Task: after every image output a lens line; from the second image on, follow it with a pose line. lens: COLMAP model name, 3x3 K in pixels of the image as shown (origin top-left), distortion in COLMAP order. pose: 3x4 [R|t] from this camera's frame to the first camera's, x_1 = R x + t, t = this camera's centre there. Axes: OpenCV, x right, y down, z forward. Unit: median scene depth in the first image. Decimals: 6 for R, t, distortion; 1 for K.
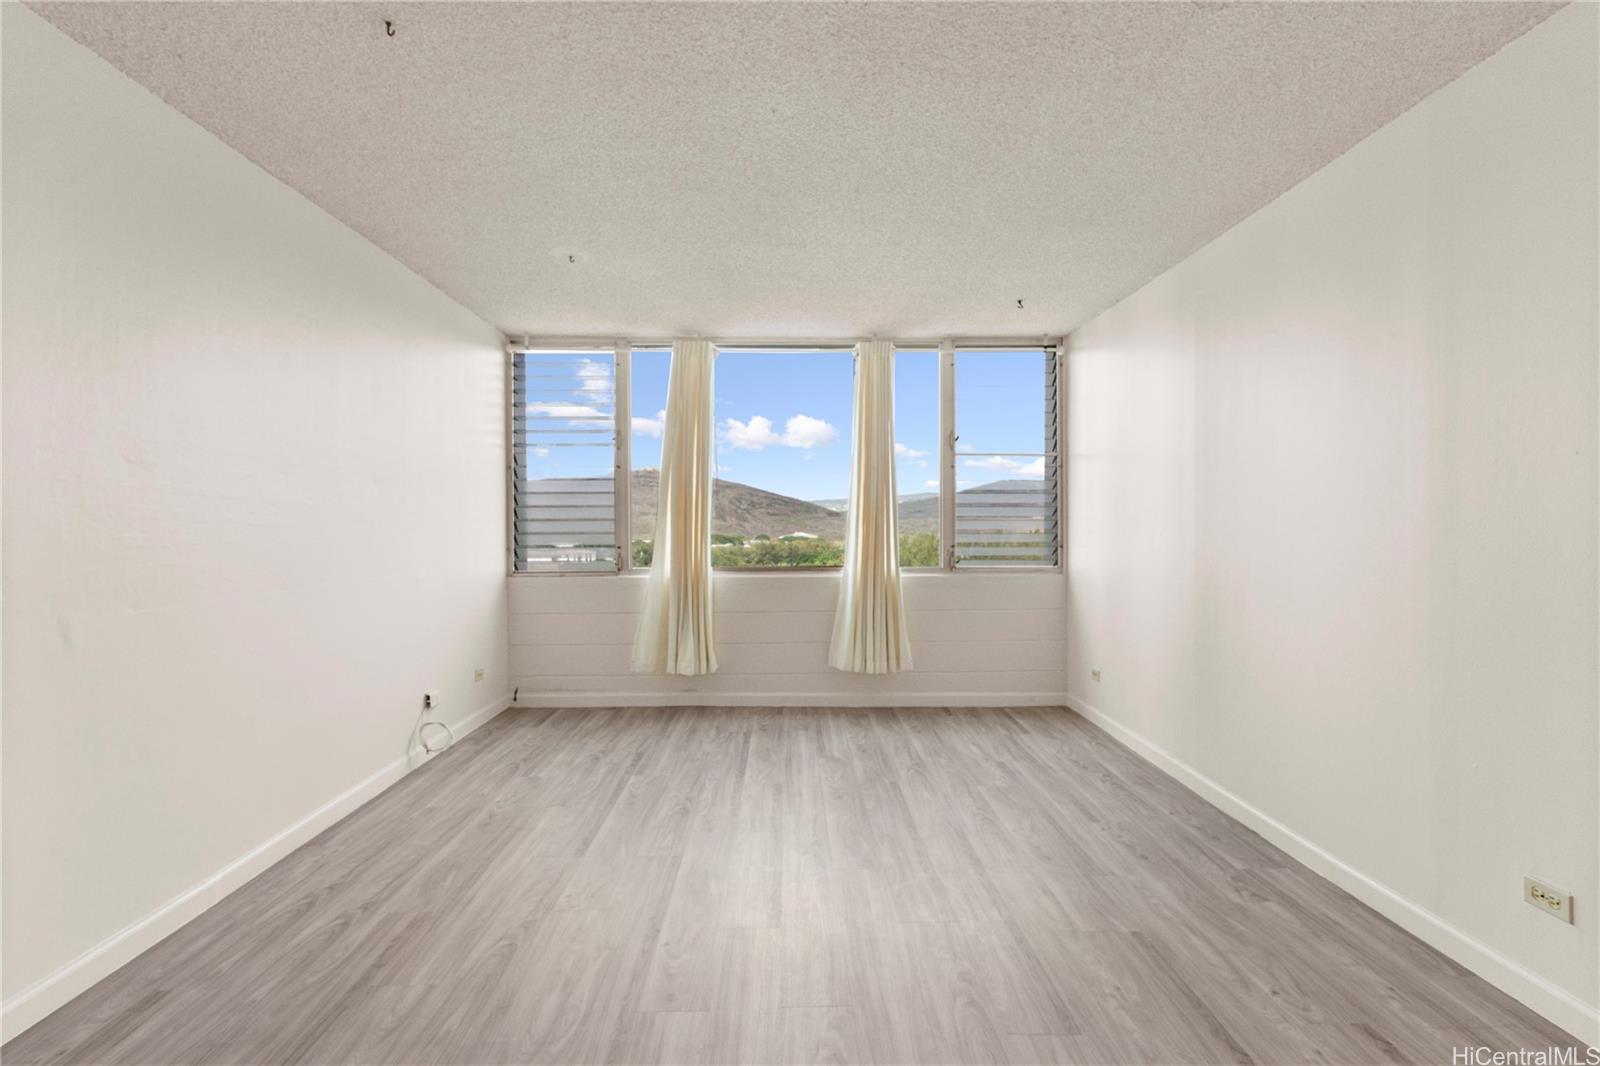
lens RADIAL K [[744.3, 0, 805.7], [0, 744.3, 529.3], [0, 0, 1]] dist [0.005941, 0.000285]
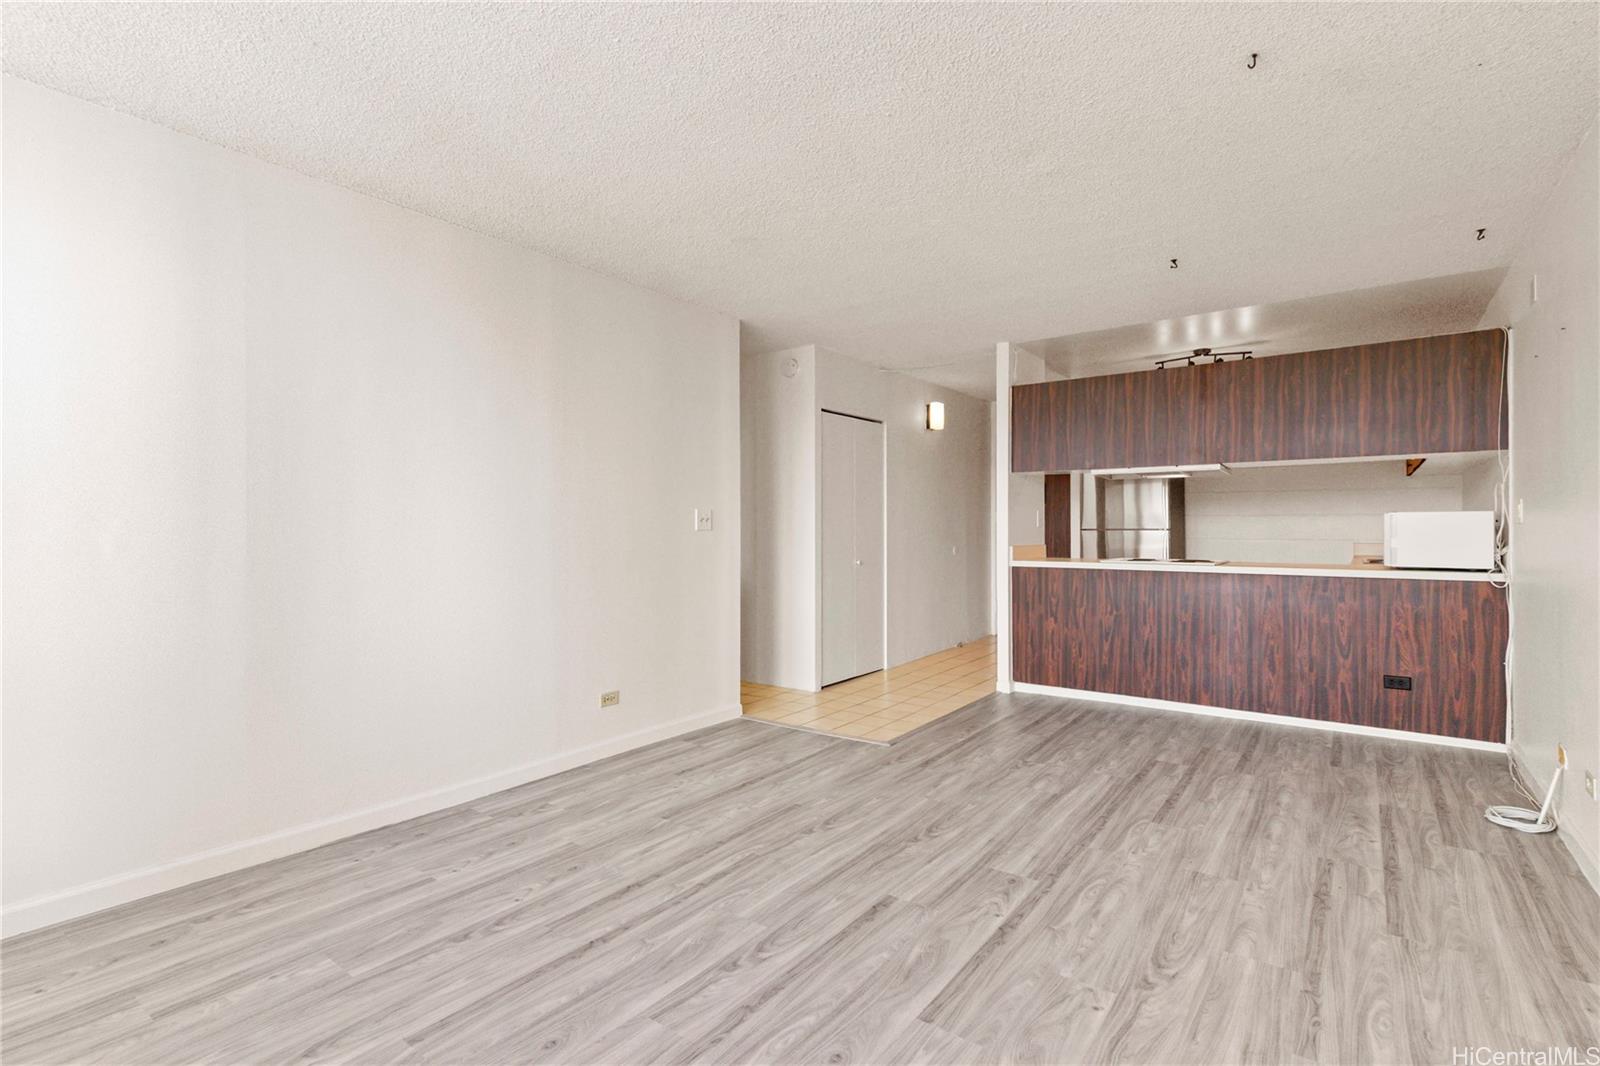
lens RADIAL K [[744.3, 0, 805.7], [0, 744.3, 529.3], [0, 0, 1]] dist [0.005941, 0.000285]
pose [[-0.786013, 0.001549, 0.618208, -0.279790], [0.005334, 0.999977, 0.004276, 0.006632], [-0.618186, 0.006659, -0.786003, 0.894320]]
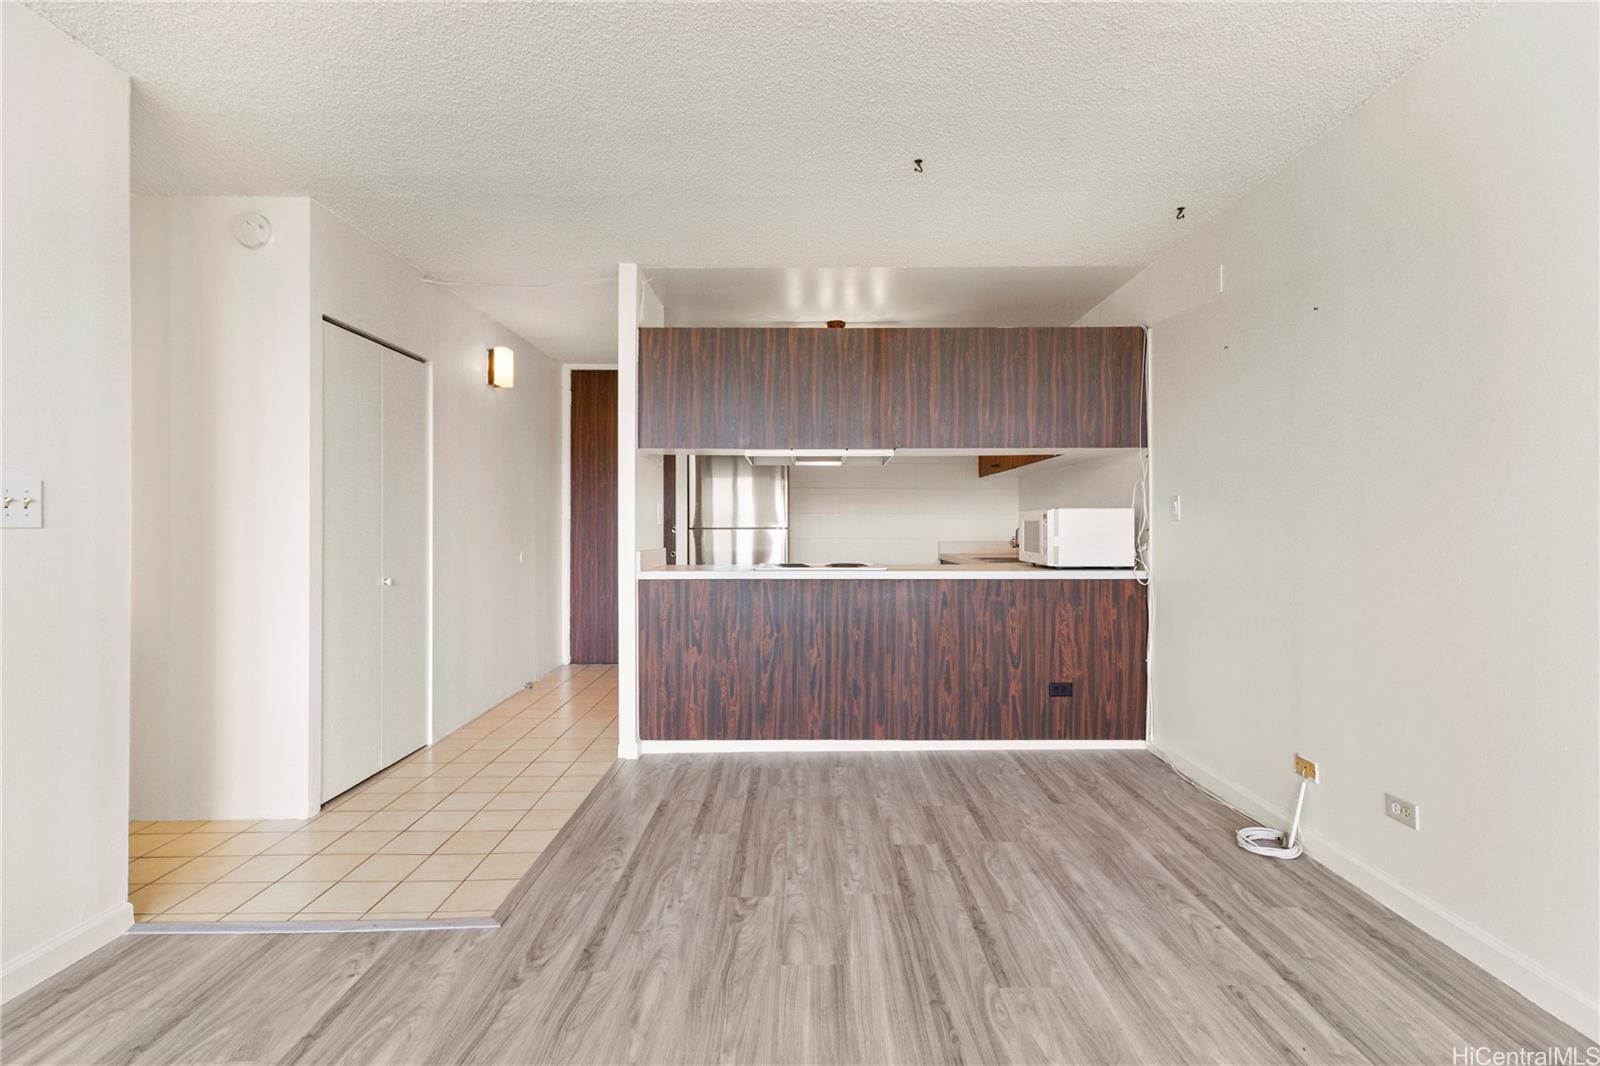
lens RADIAL K [[759.0, 0, 804.8], [0, 759.0, 525.9], [0, 0, 1]] dist [0.006222, 0.000357]
pose [[-0.999604, 0.003010, 0.027979, -0.033125], [0.003036, 0.999995, 0.000856, 0.011282], [-0.027977, 0.000940, -0.999608, 0.634046]]
